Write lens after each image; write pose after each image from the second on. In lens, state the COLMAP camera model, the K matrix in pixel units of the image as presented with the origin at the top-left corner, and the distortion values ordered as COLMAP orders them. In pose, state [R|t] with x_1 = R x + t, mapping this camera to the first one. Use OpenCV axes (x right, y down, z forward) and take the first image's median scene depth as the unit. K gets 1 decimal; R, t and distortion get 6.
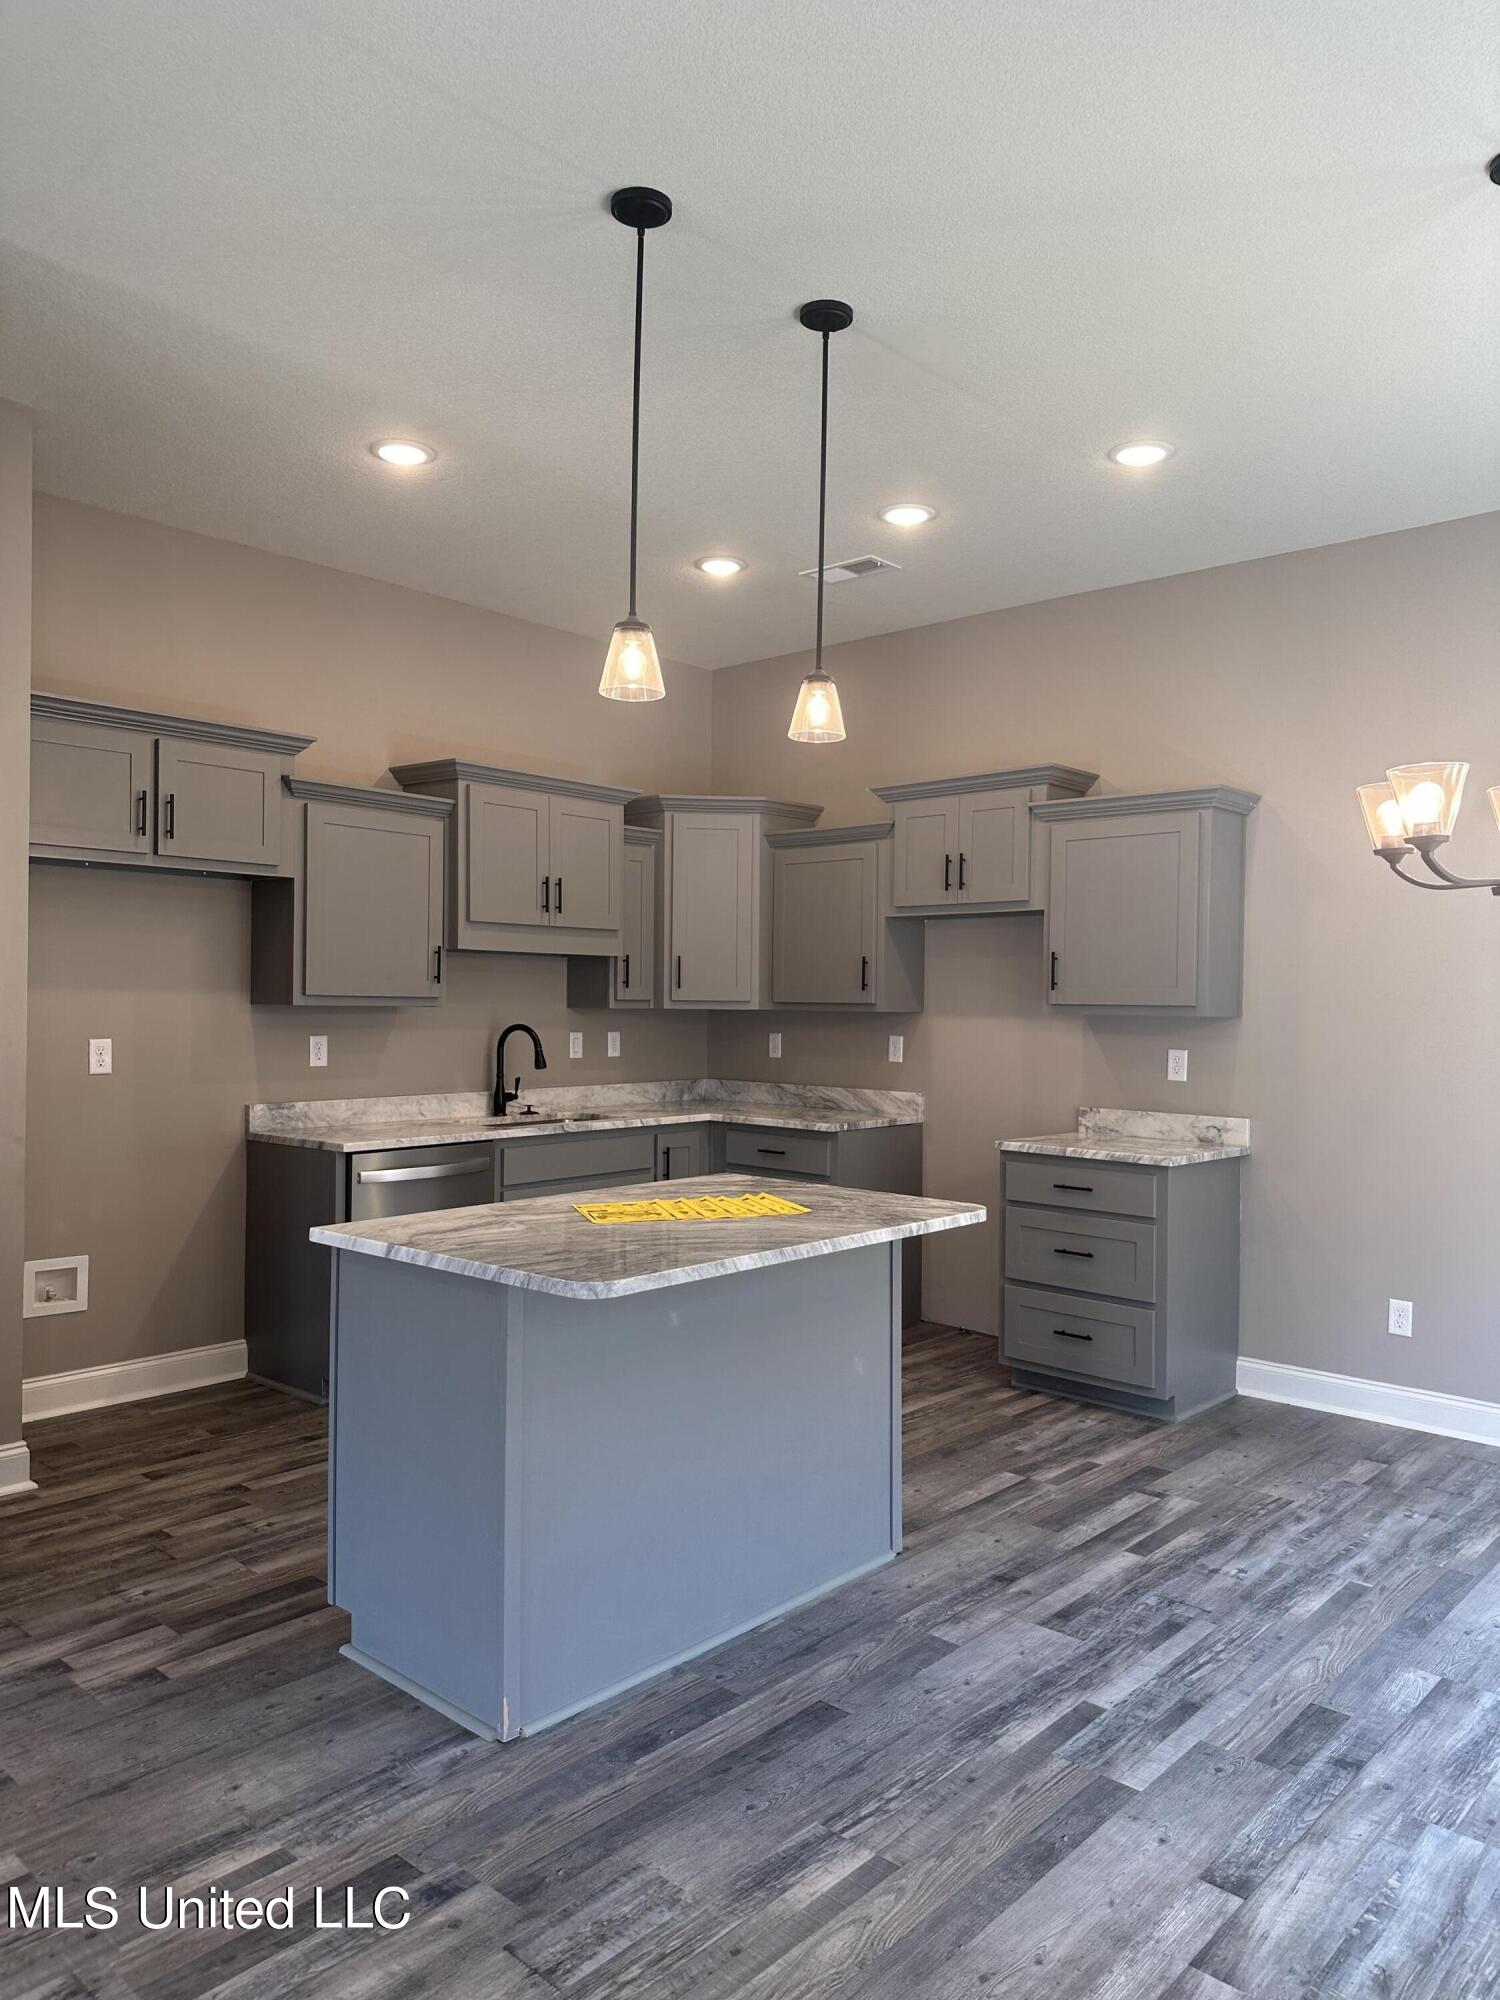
lens RADIAL K [[1415.8, 0, 766.0], [0, 1415.8, 997.8], [0, 0, 1]] dist [-0.001899, 0.024414]
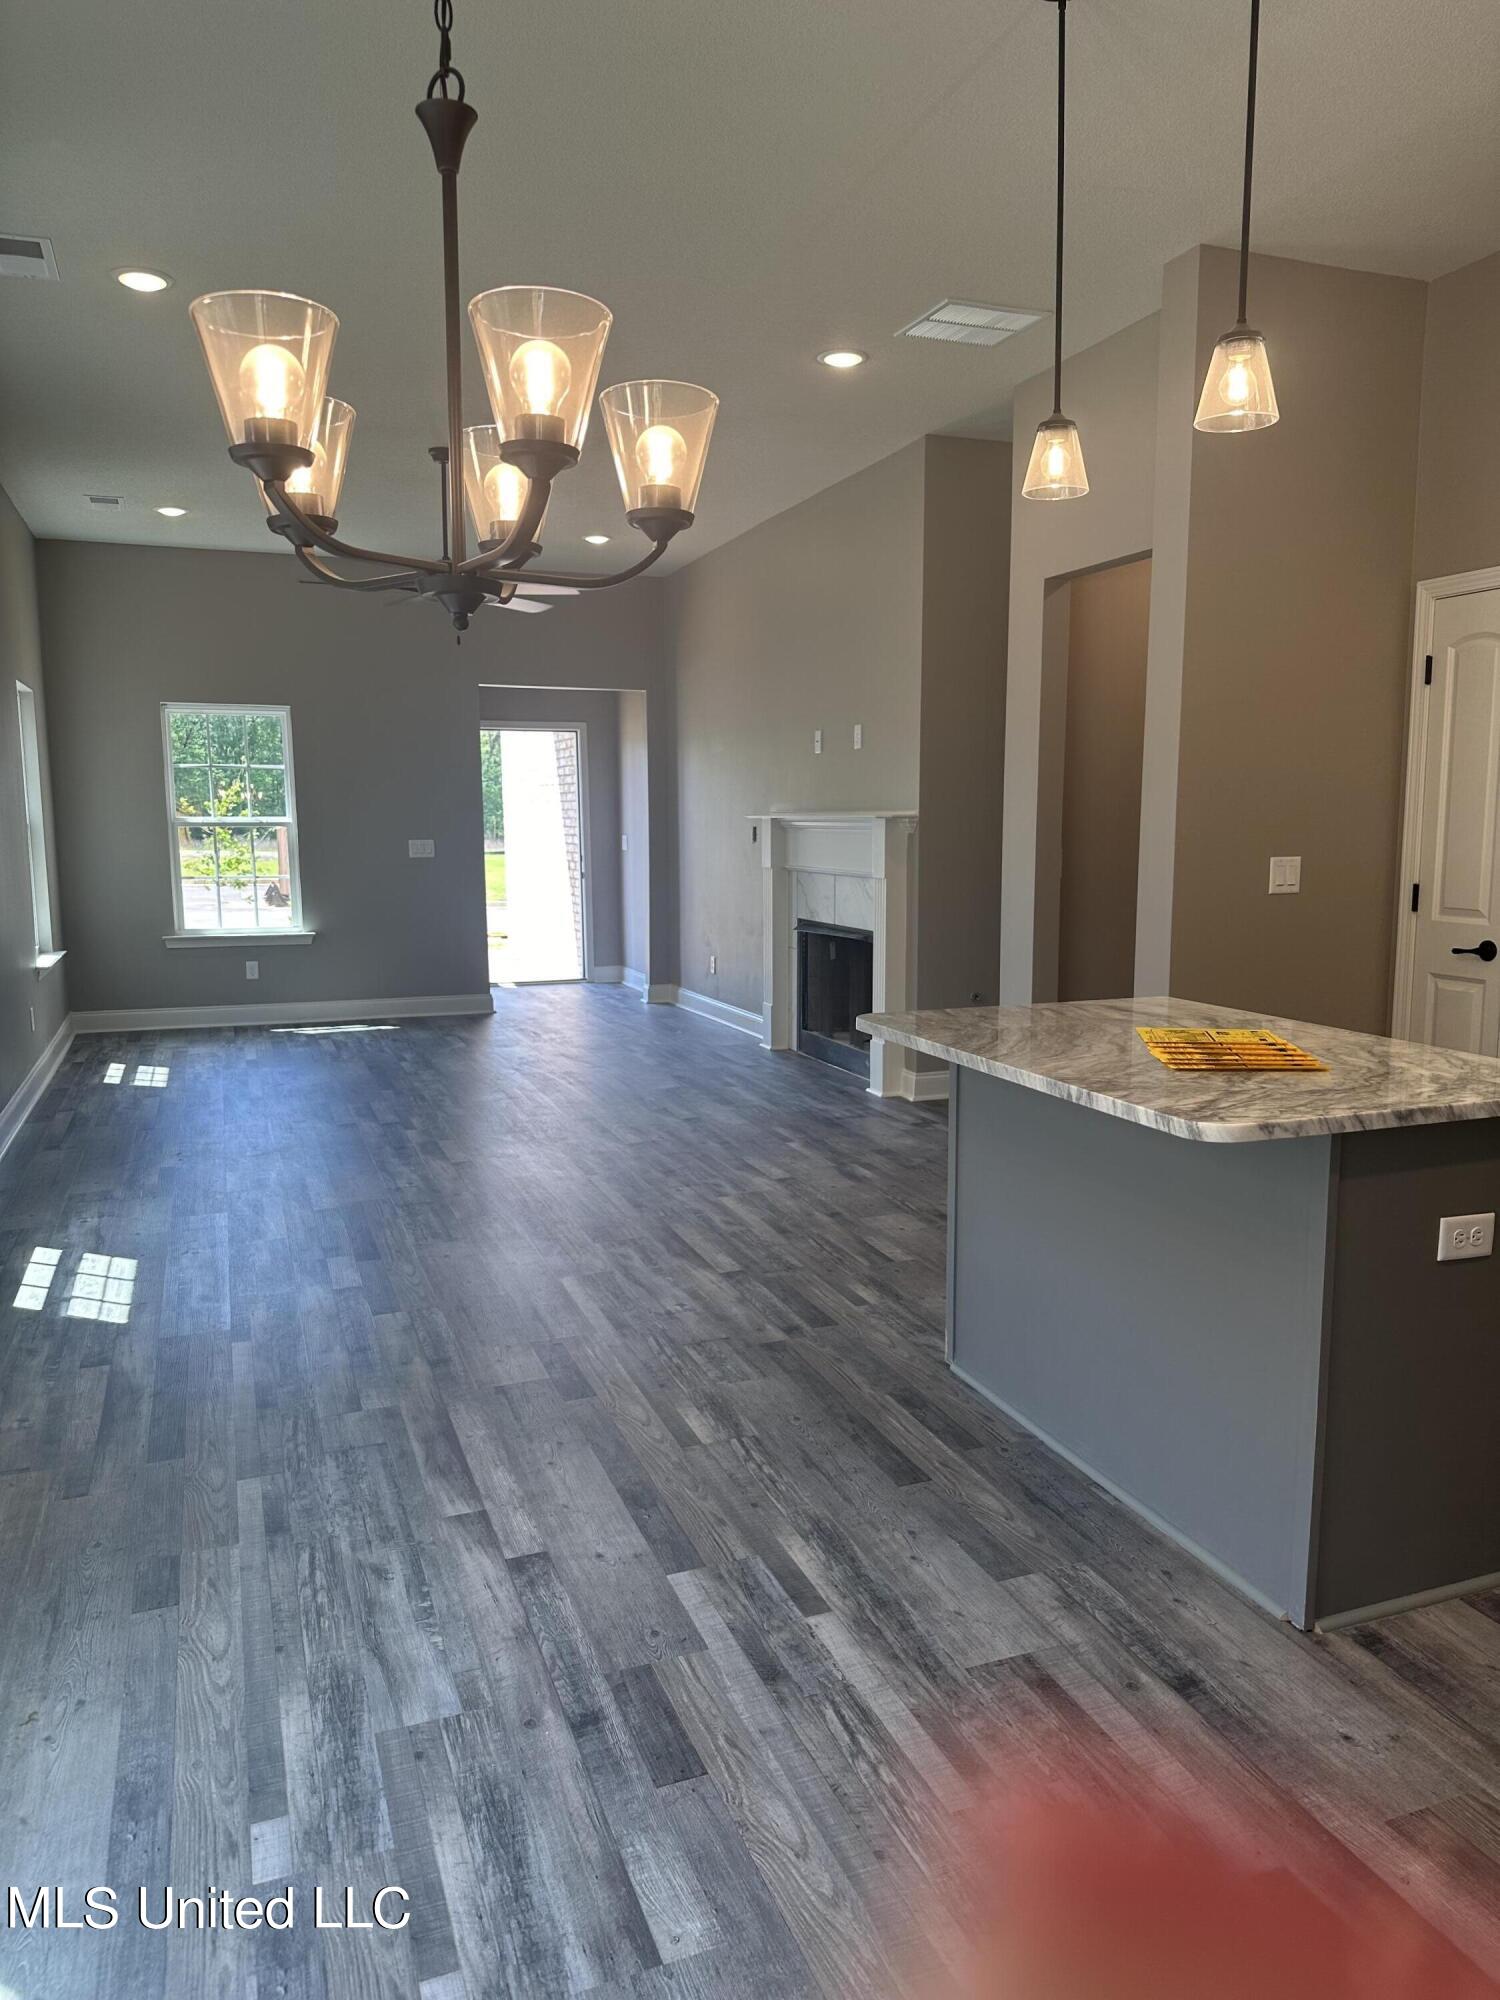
lens RADIAL K [[1415.8, 0, 766.0], [0, 1415.8, 997.8], [0, 0, 1]] dist [-0.001899, 0.024414]
pose [[-0.448865, 0.106126, -0.887275, 1.075509], [-0.014155, 0.991954, 0.125807, 0.023382], [0.893487, 0.069030, -0.443752, 1.472467]]
